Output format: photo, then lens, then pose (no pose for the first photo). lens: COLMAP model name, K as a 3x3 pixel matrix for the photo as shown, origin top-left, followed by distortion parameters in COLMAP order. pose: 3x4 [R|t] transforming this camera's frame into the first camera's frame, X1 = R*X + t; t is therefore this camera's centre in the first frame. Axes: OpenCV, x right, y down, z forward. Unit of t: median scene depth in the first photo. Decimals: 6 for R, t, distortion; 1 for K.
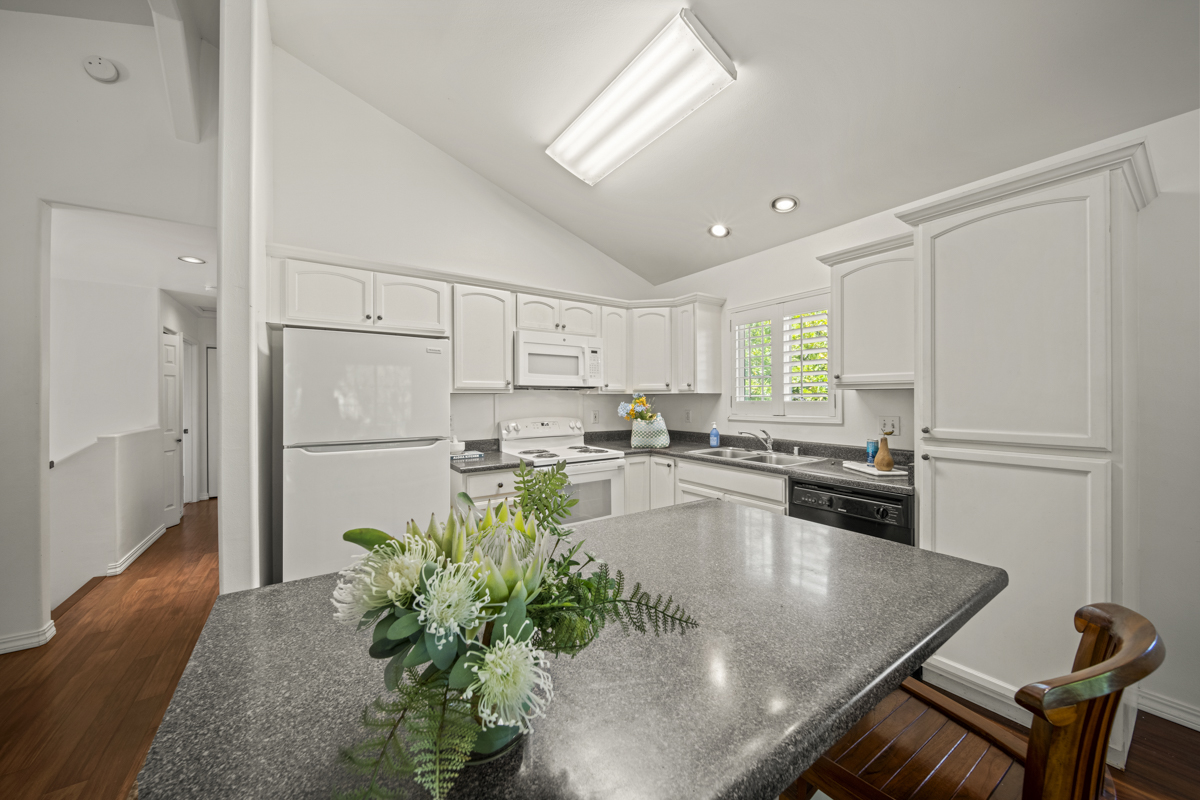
lens RADIAL K [[427.7, 0, 600.2], [0, 427.7, 398.7], [0, 0, 1]] dist [-0.012048, -0.000572]
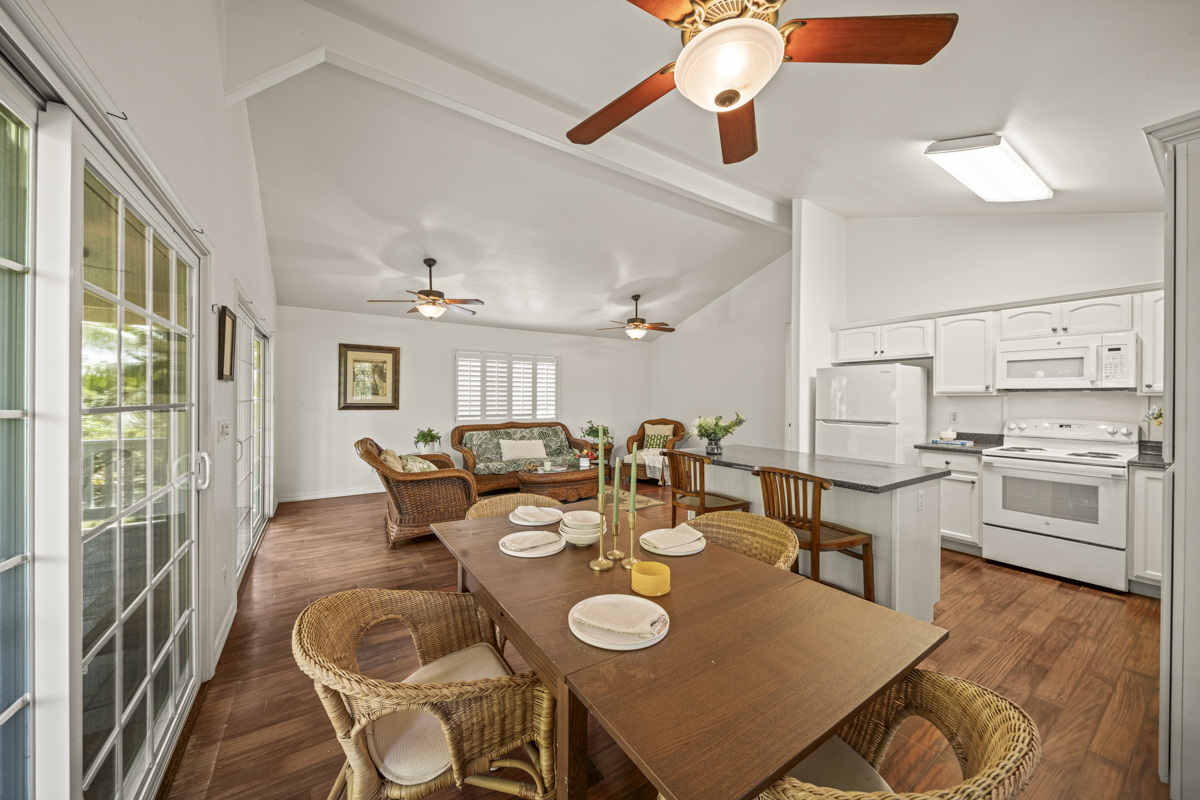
lens RADIAL K [[427.7, 0, 599.5], [0, 427.7, 396.7], [0, 0, 1]] dist [-0.012048, -0.000572]
pose [[-0.022207, -0.000536, -0.999753, 0.929182], [-0.005331, 0.999986, -0.000418, -0.003241], [0.999739, 0.005320, -0.022210, -0.072424]]
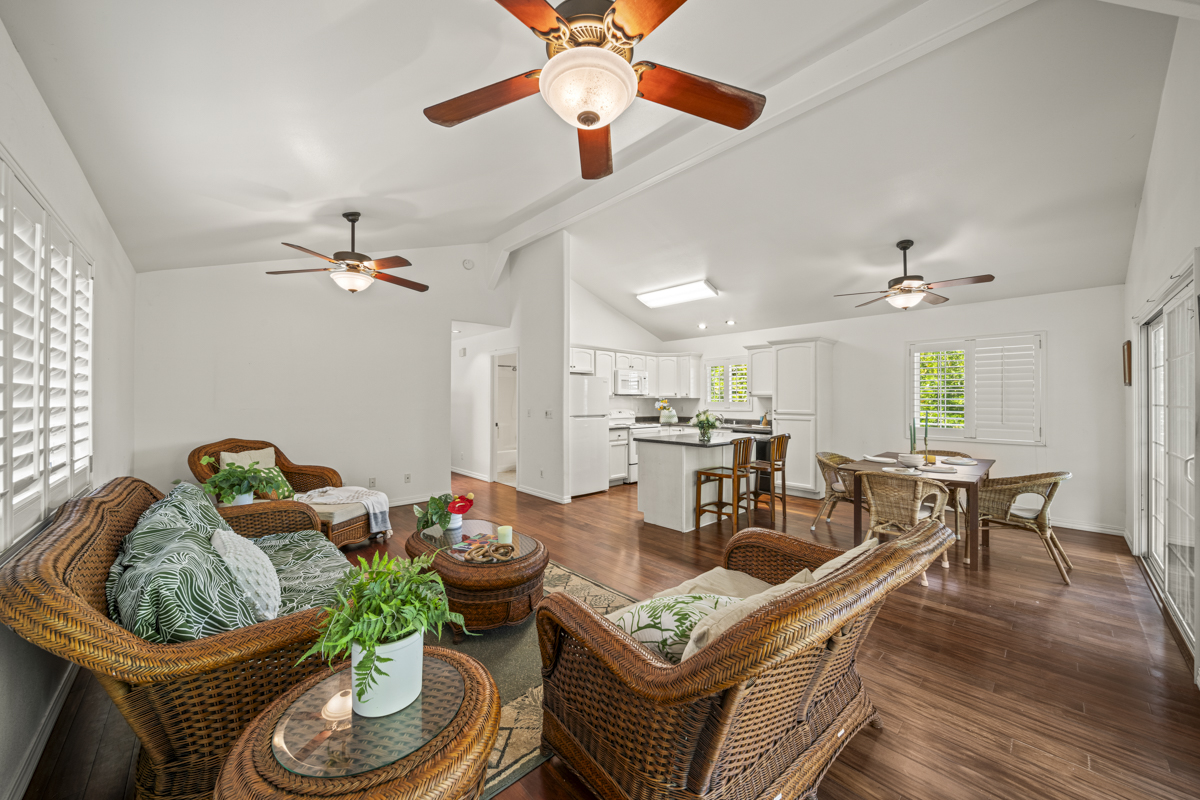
lens RADIAL K [[427.7, 0, 596.1], [0, 427.7, 399.4], [0, 0, 1]] dist [-0.012048, -0.000572]
pose [[0.990958, 0.008133, 0.133928, -0.557194], [-0.007552, 0.999960, -0.004845, 0.008427], [-0.133962, 0.003790, 0.990979, -1.123603]]
